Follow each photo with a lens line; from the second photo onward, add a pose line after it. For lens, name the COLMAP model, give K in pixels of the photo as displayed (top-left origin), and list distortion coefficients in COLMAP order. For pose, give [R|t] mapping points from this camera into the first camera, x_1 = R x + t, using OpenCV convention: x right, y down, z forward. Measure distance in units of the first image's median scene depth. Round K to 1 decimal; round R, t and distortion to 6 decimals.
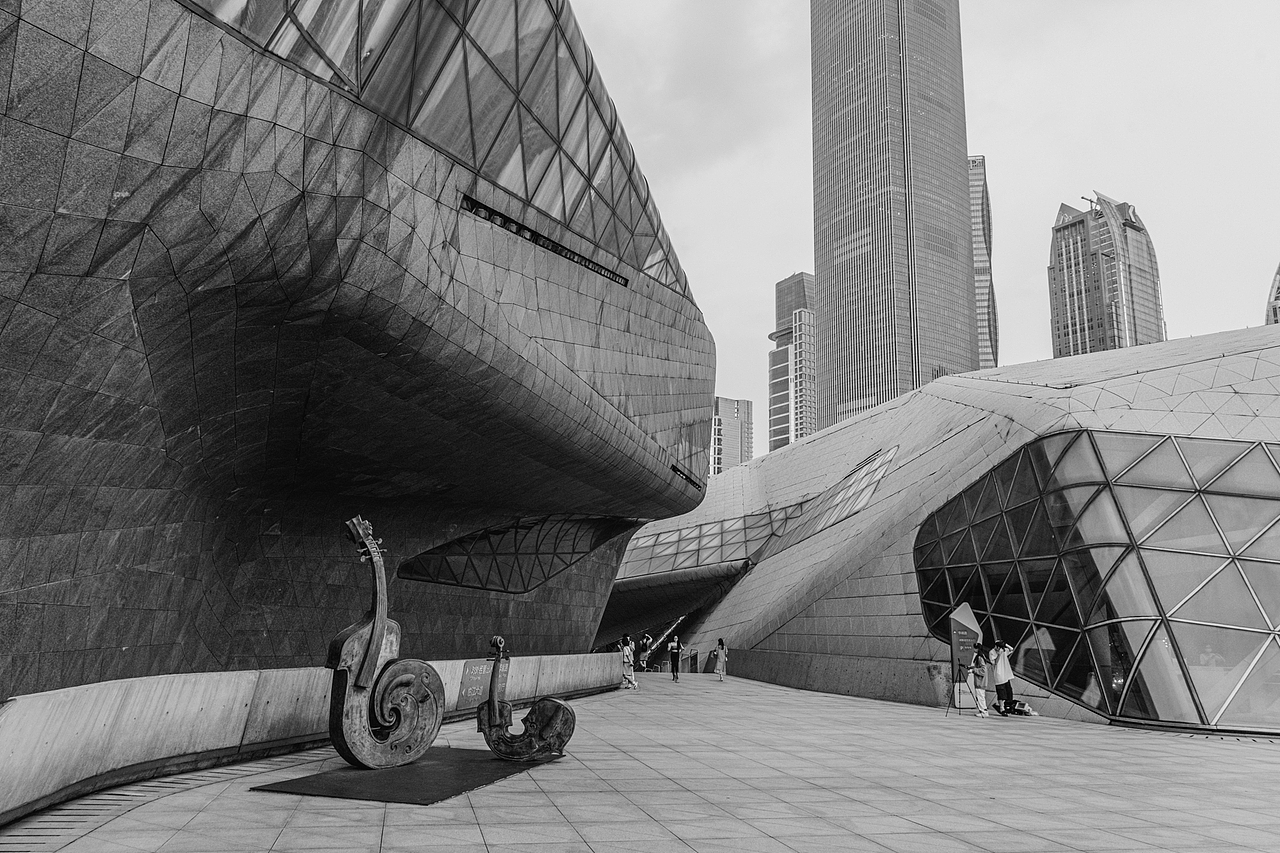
lens RADIAL K [[915.9, 0, 641.2], [0, 915.9, 422.6], [0, 0, 1]] dist [-0.014397, -0.003401]
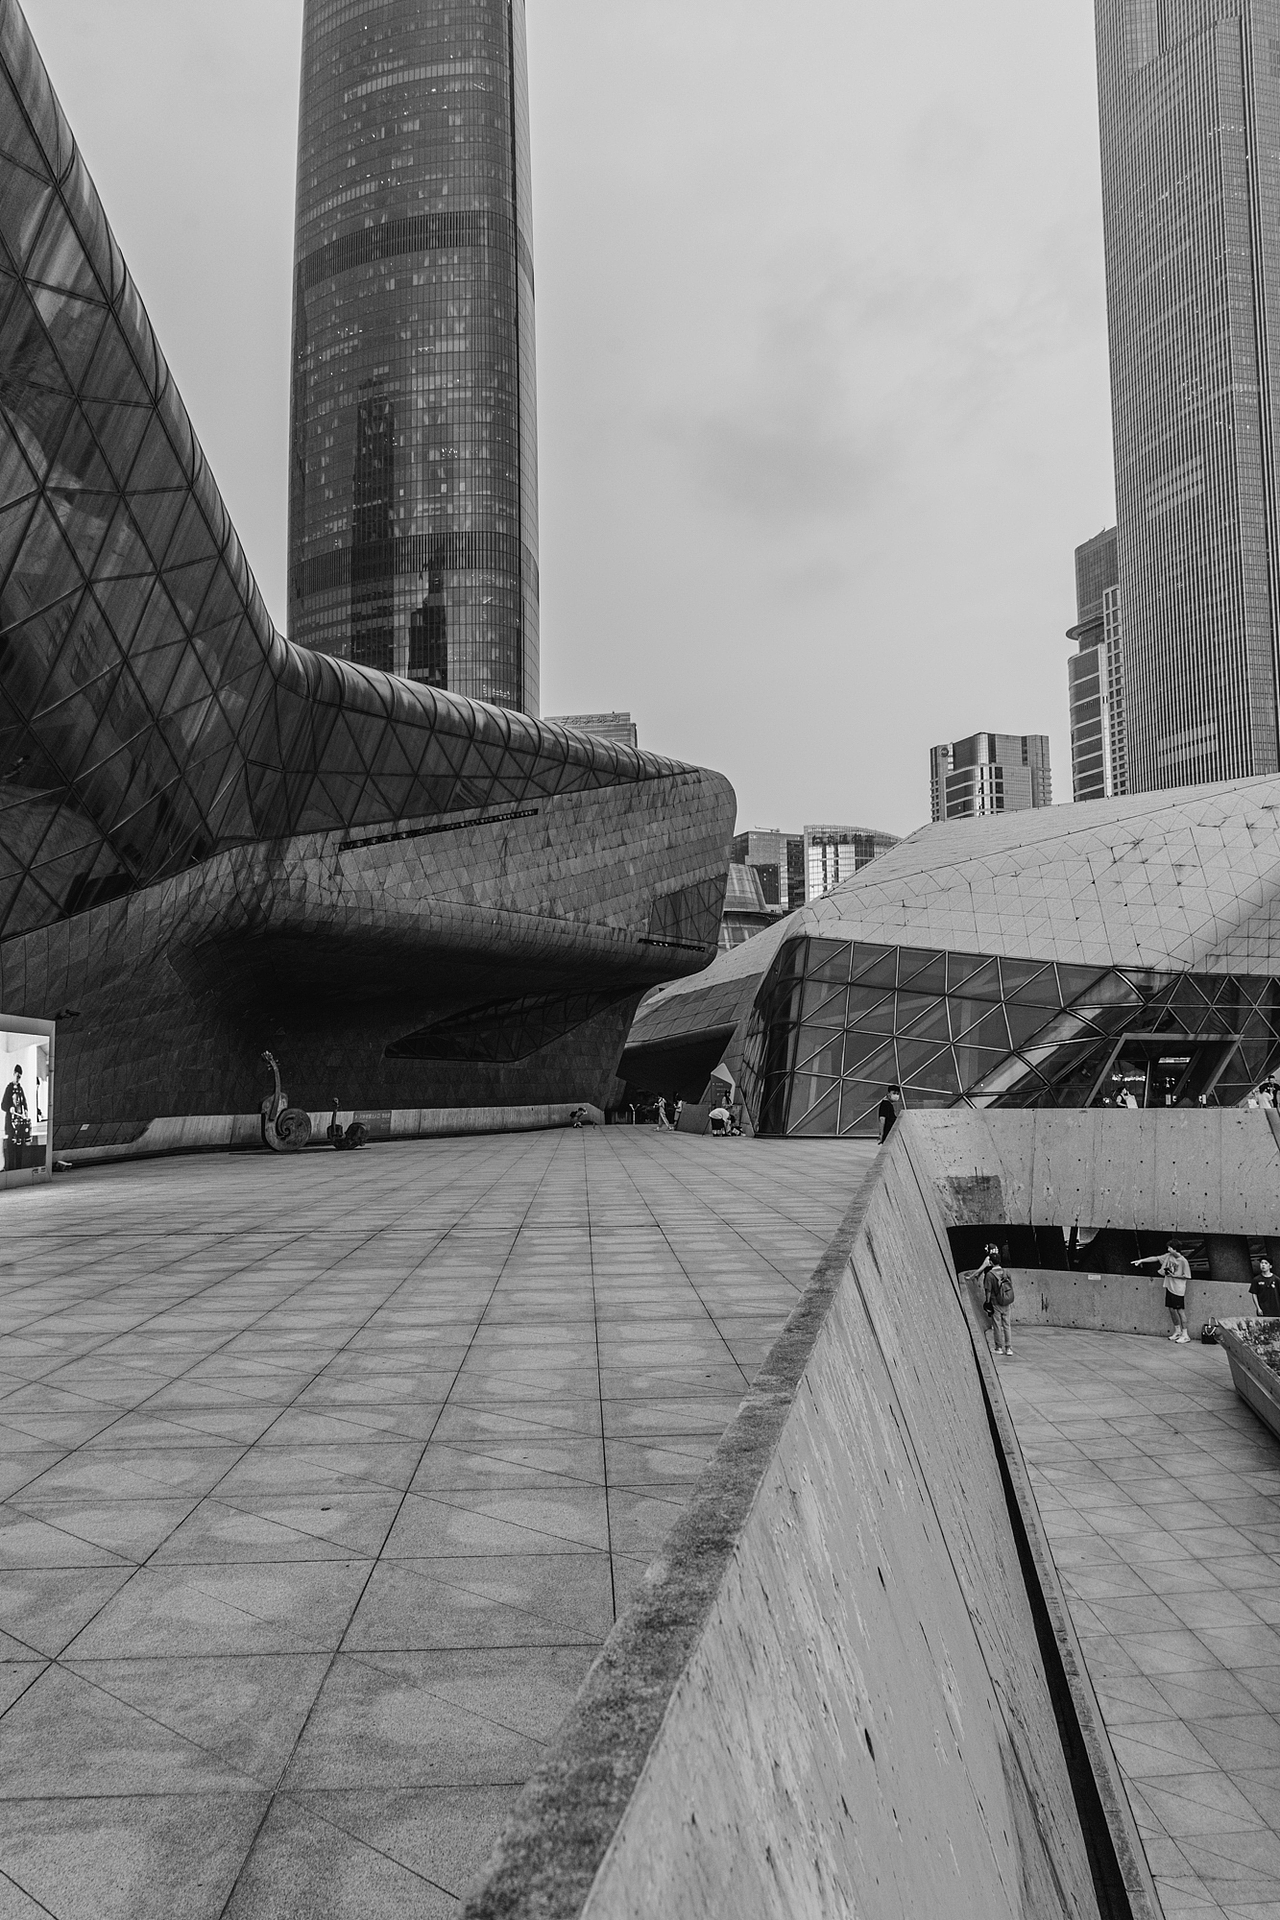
lens RADIAL K [[1405.5, 0, 638.4], [0, 1405.5, 964.6], [0, 0, 1]] dist [-0.014477, -0.002207]
pose [[0.977091, -0.057547, -0.204894, 0.381410], [0.084272, 0.988673, 0.124196, -0.134446], [0.195426, -0.138618, 0.970873, -0.636313]]
